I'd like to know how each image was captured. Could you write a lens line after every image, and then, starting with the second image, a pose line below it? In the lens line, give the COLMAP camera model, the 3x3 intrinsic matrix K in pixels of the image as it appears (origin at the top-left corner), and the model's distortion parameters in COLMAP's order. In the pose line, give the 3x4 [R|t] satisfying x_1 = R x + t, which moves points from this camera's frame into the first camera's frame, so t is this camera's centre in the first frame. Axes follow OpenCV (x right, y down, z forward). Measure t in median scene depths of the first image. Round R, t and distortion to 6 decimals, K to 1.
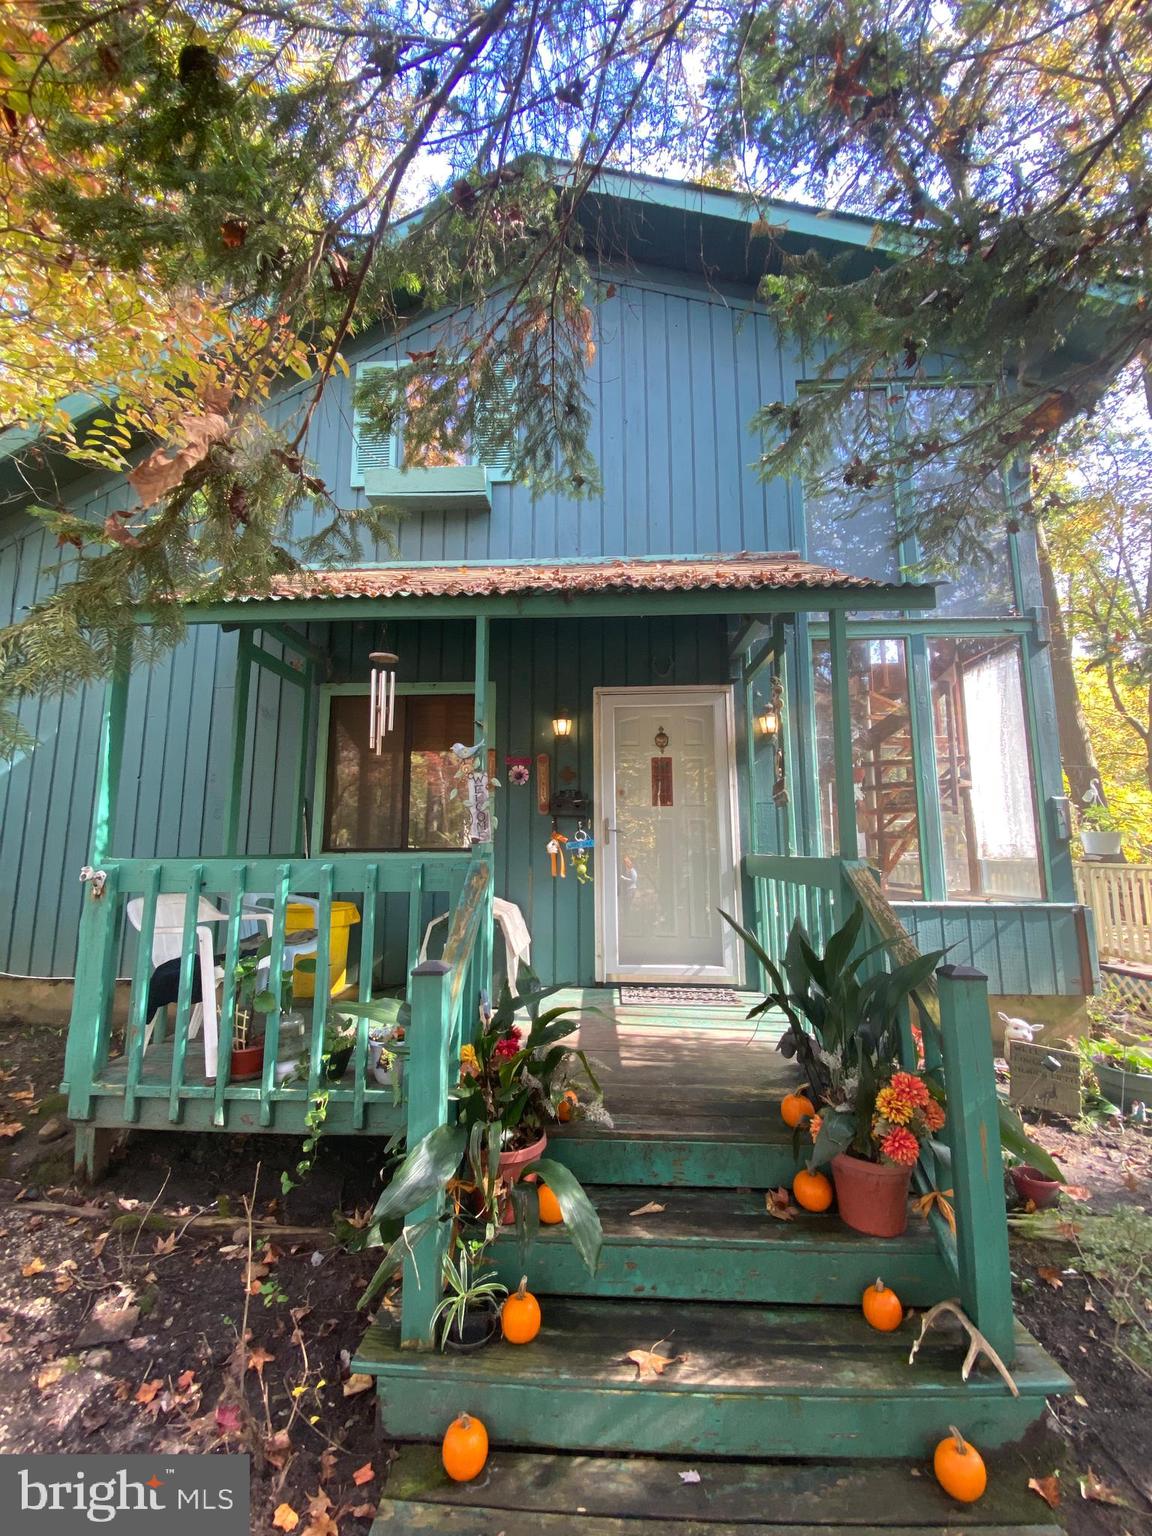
lens RADIAL K [[622.4, 0, 580.8], [0, 622.4, 770.8], [0, 0, 1]] dist [-0.018436, -0.006192]
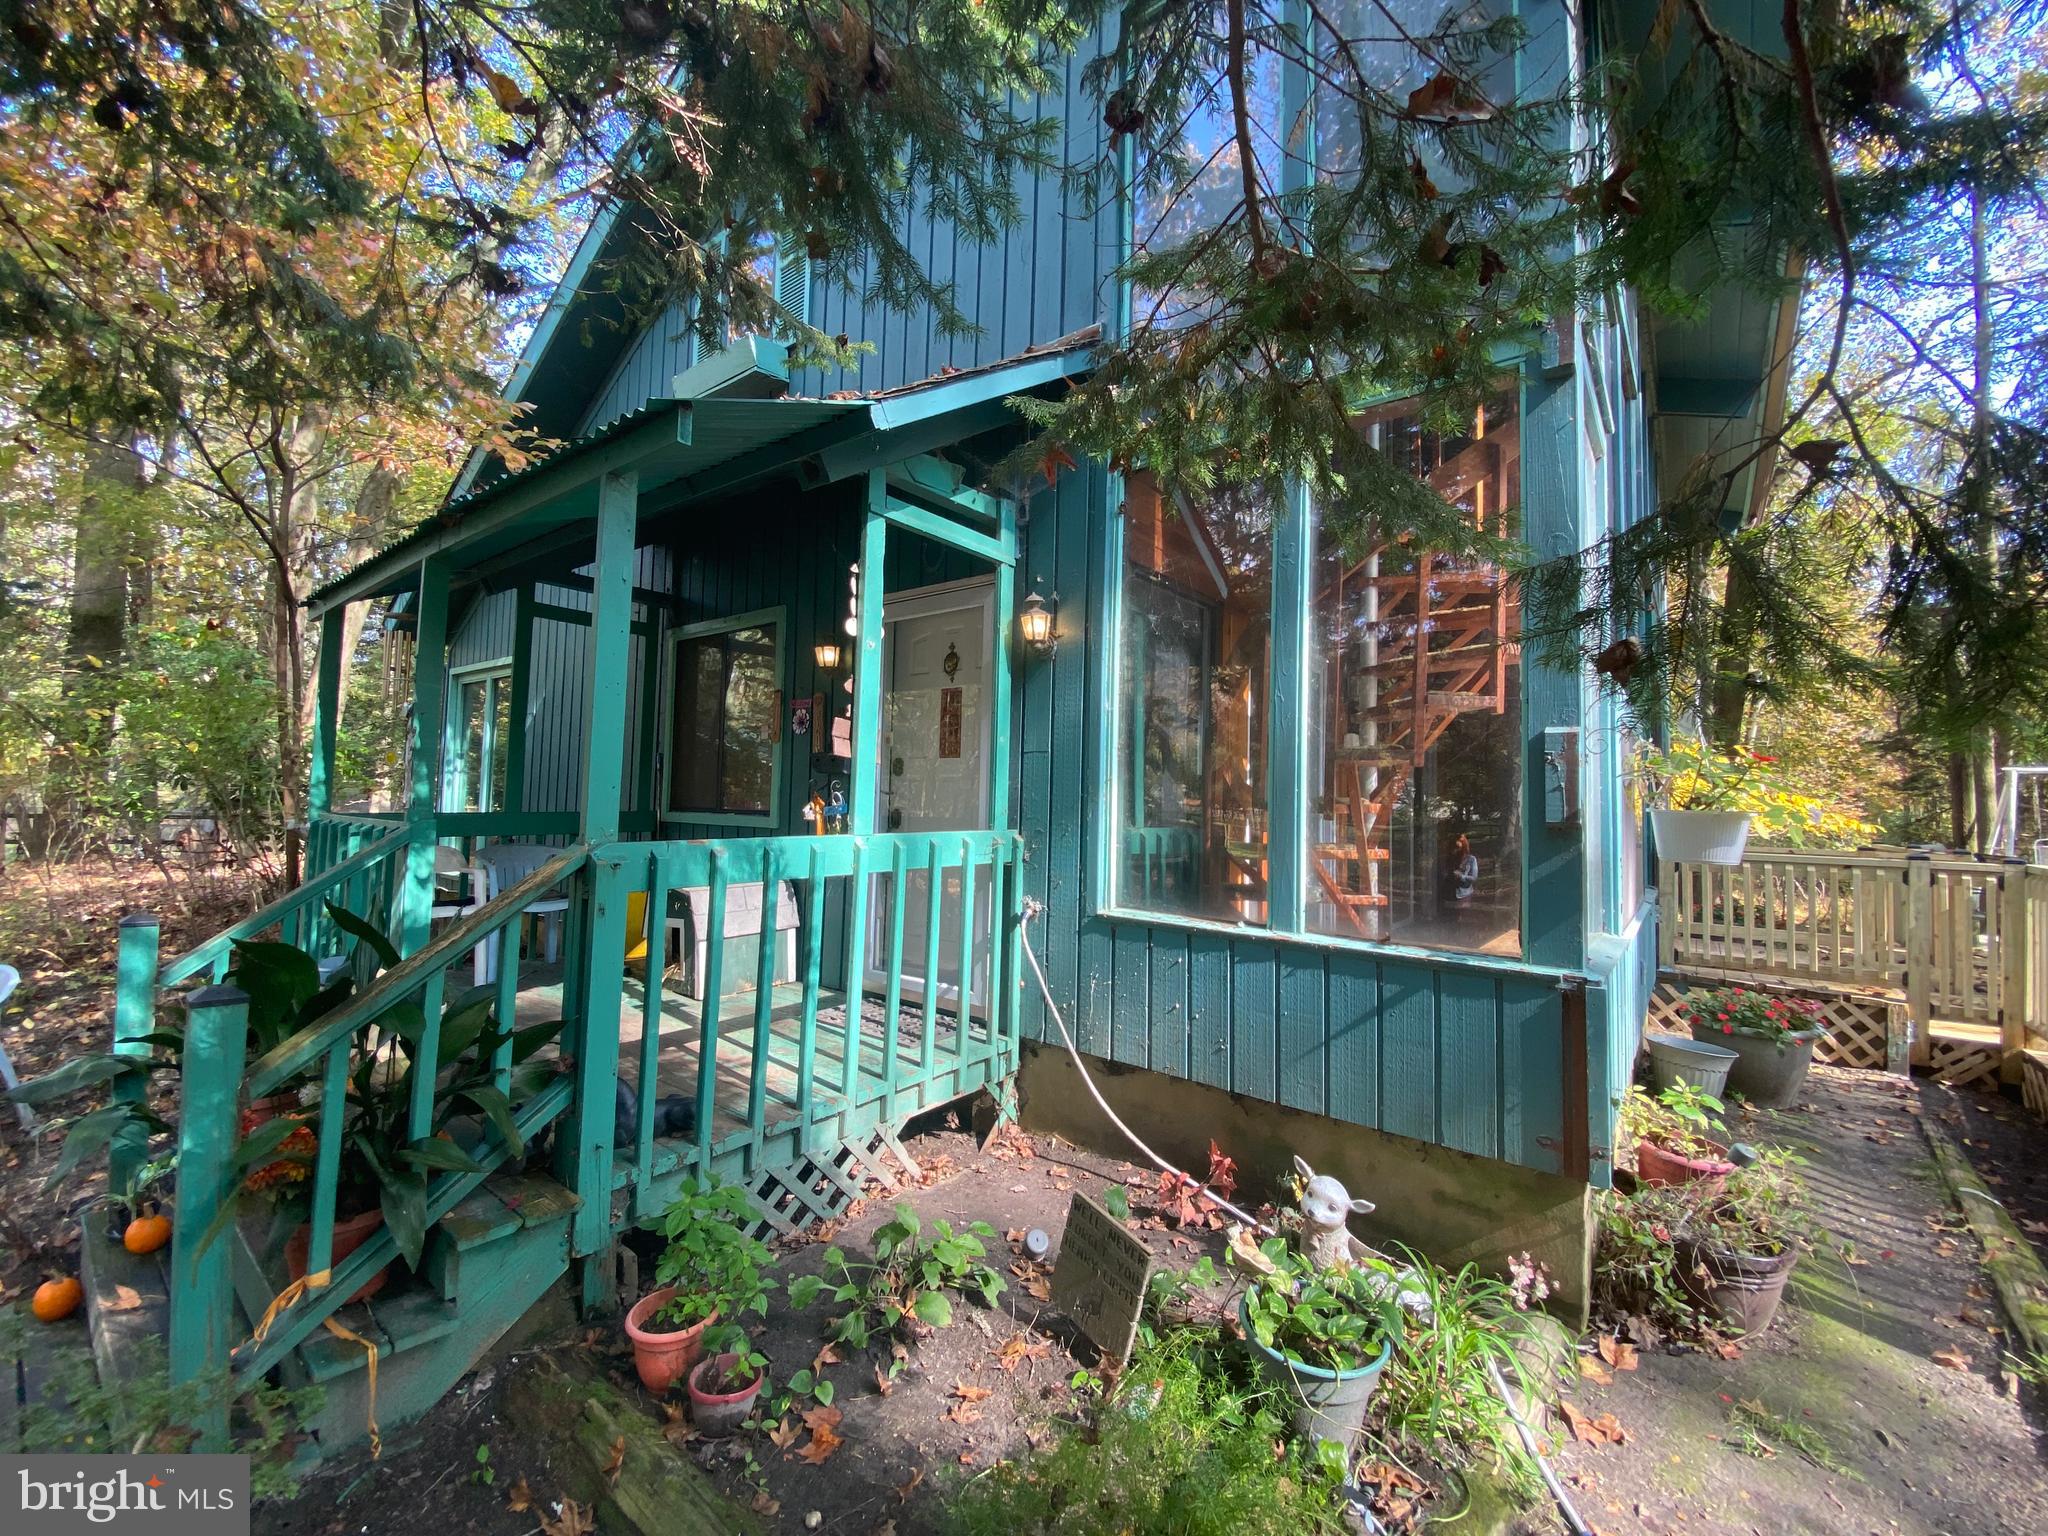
lens RADIAL K [[829.9, 0, 1027.7], [0, 829.9, 758.7], [0, 0, 1]] dist [-0.018436, -0.006192]
pose [[0.822957, -0.011857, -0.567980, 0.809189], [0.055028, 0.996745, 0.058923, 0.008650], [0.565433, -0.079745, 0.820930, 0.305169]]
